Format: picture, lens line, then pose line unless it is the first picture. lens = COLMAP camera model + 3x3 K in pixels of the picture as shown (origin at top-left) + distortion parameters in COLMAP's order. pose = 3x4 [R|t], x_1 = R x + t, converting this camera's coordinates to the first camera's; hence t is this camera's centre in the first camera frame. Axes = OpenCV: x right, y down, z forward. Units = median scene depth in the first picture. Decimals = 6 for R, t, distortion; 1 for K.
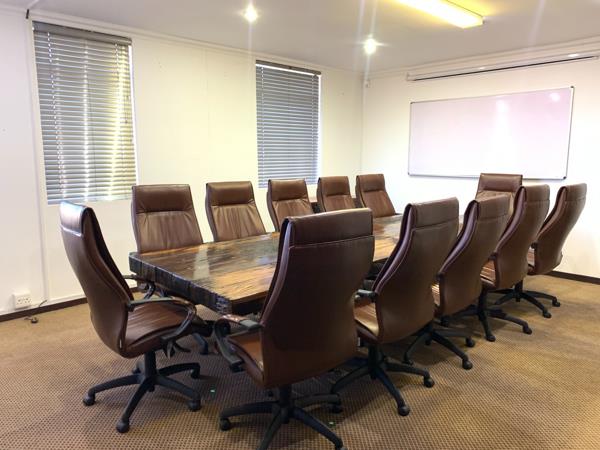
lens RADIAL K [[451.3, 0, 300.0], [0, 451.3, 225.0], [0, 0, 1]] dist [0.004689, -0.006405]
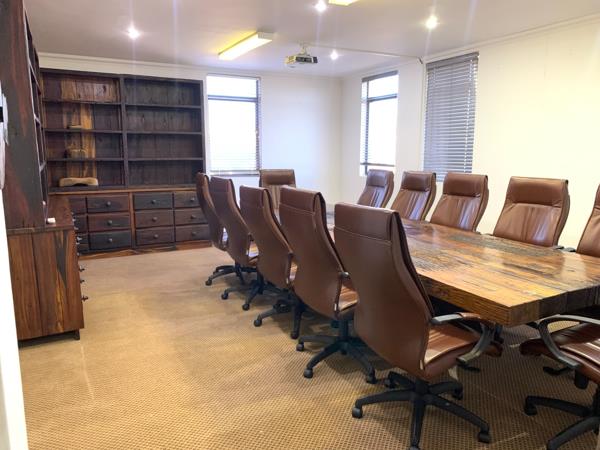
lens RADIAL K [[451.3, 0, 300.0], [0, 451.3, 225.0], [0, 0, 1]] dist [0.004689, -0.006405]
pose [[-0.259216, 0.168147, -0.951070, 1.144170], [-0.135149, 0.968725, 0.208104, -0.173149], [0.956317, 0.182480, -0.228384, 1.046159]]
